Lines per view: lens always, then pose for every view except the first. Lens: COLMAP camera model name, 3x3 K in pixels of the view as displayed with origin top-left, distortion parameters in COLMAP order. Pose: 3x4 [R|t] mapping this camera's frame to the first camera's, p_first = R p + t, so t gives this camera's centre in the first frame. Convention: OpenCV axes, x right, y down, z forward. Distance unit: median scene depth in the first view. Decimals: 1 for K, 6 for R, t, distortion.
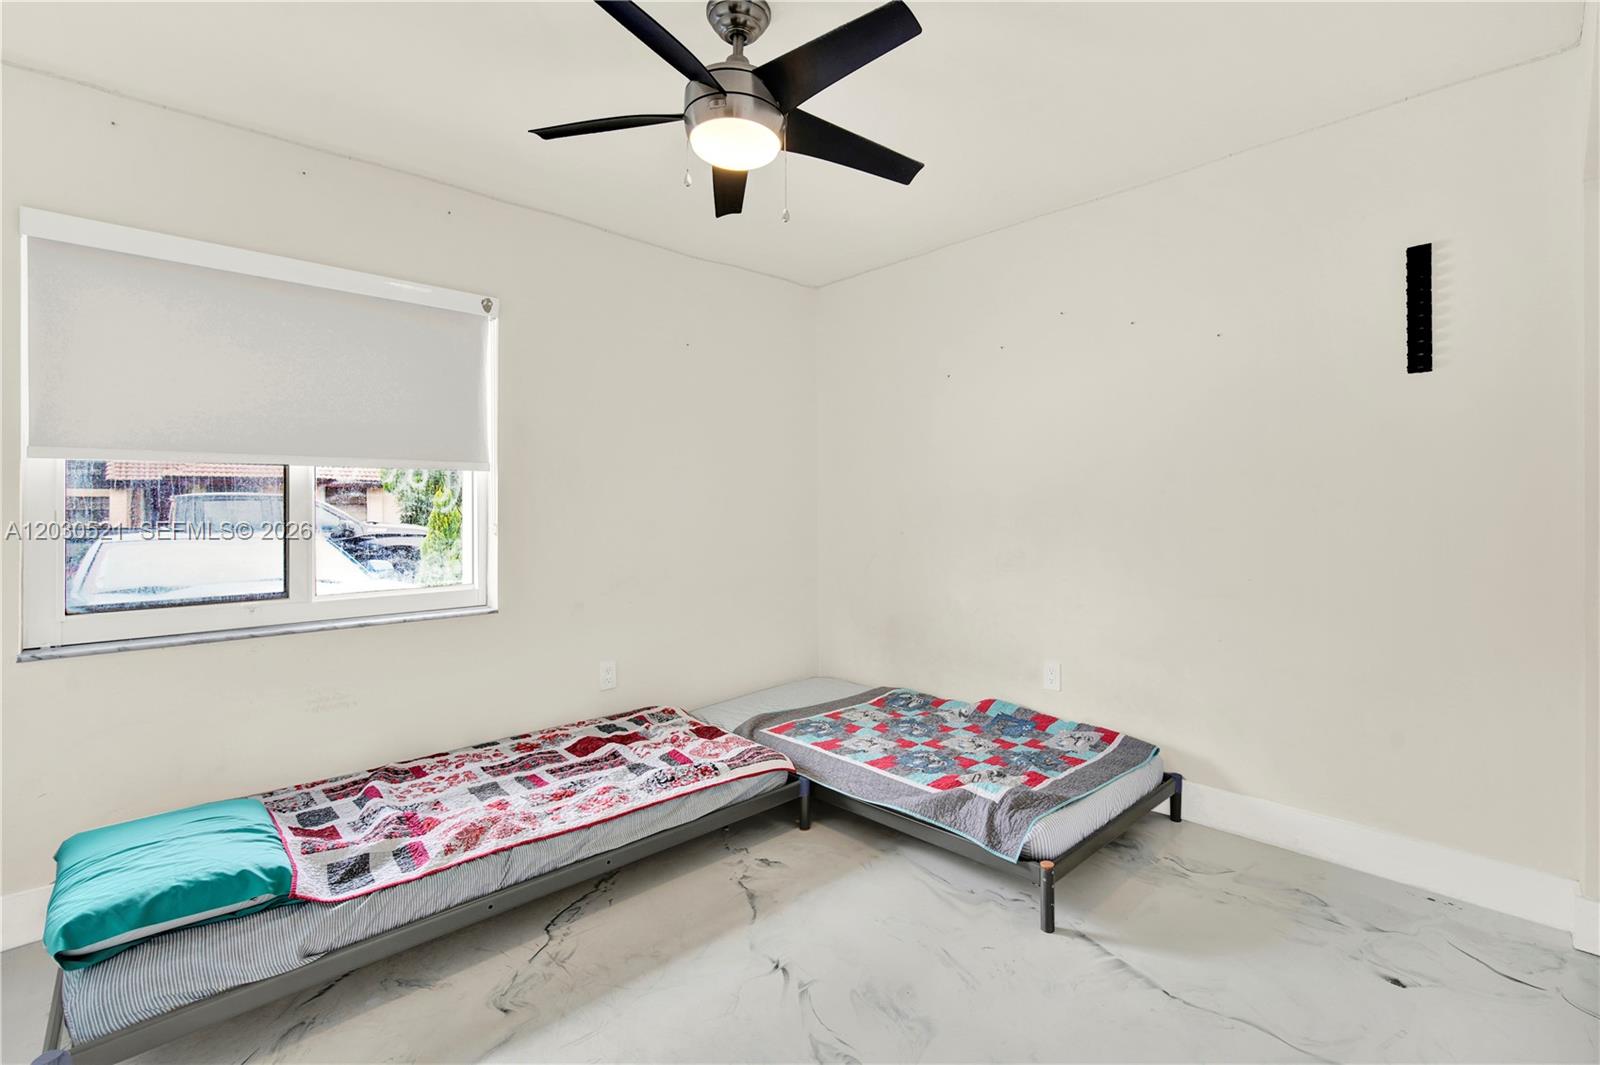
lens RADIAL K [[749.2, 0, 805.4], [0, 749.2, 512.8], [0, 0, 1]] dist [0.001365, 0.000157]
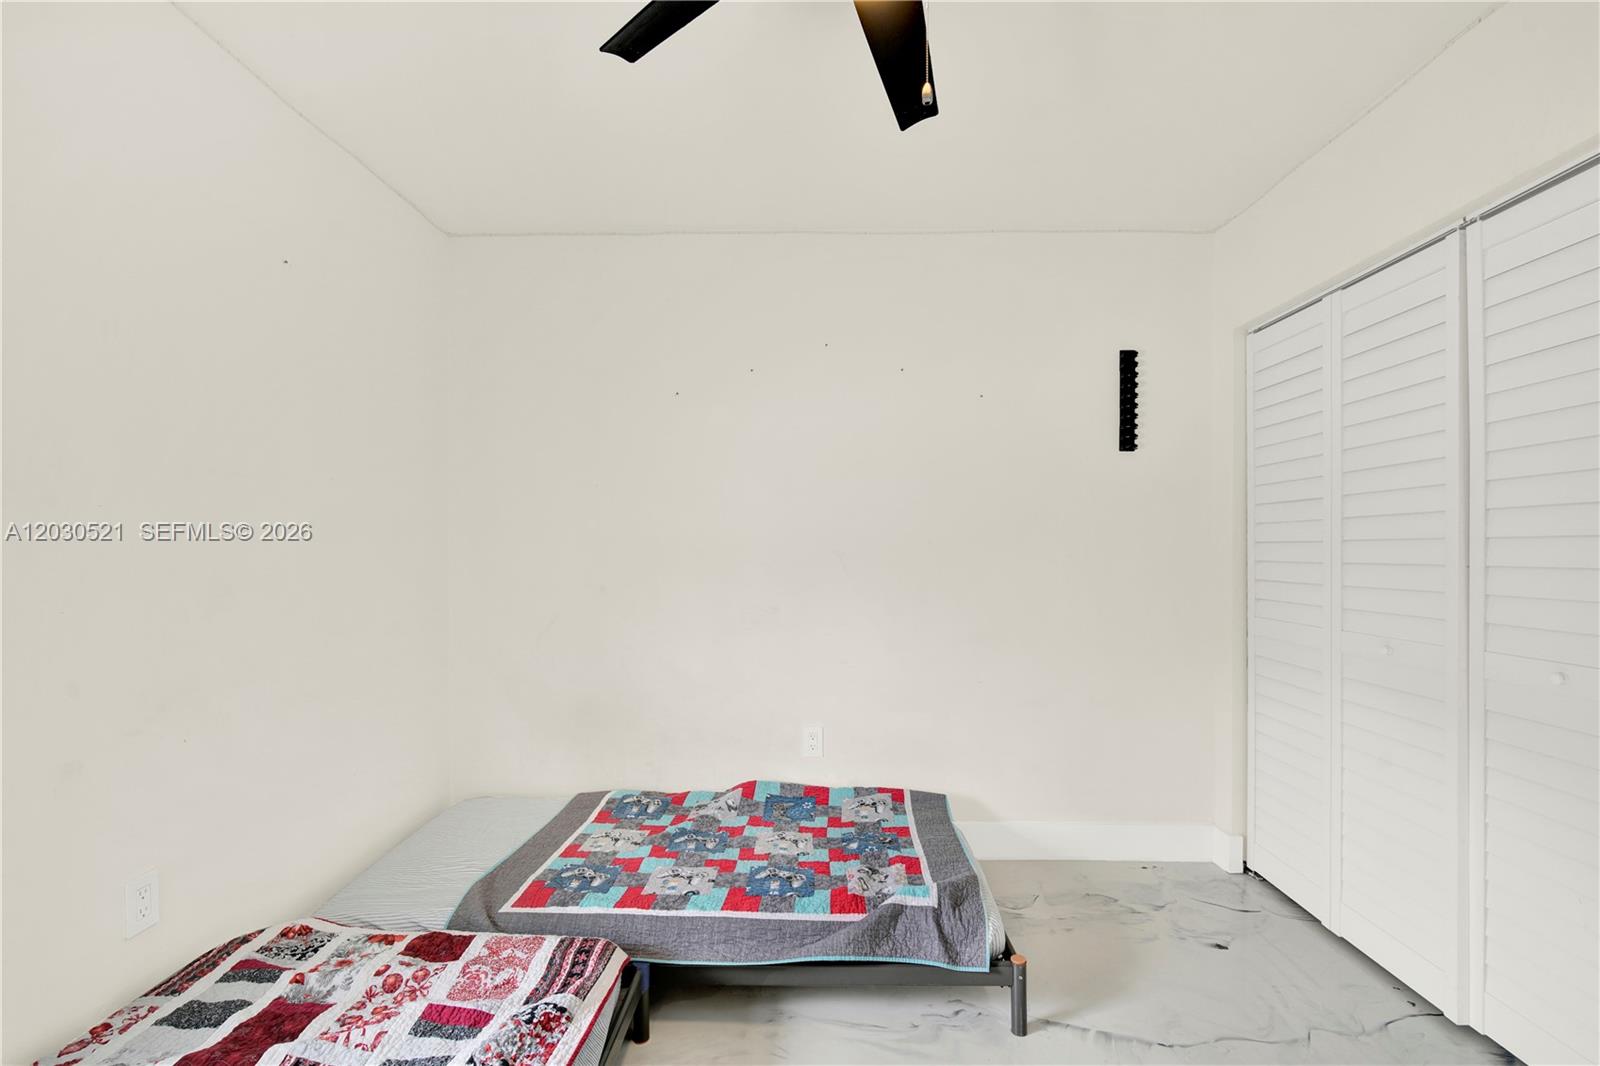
lens RADIAL K [[729.1, 0, 802.3], [0, 729.1, 558.8], [0, 0, 1]] dist [-0.001814, -0.000016]
pose [[0.693075, 0.004287, 0.720853, -0.369369], [-0.001644, 0.999989, -0.004367, -0.002990], [-0.720864, 0.001841, 0.693074, 0.445453]]
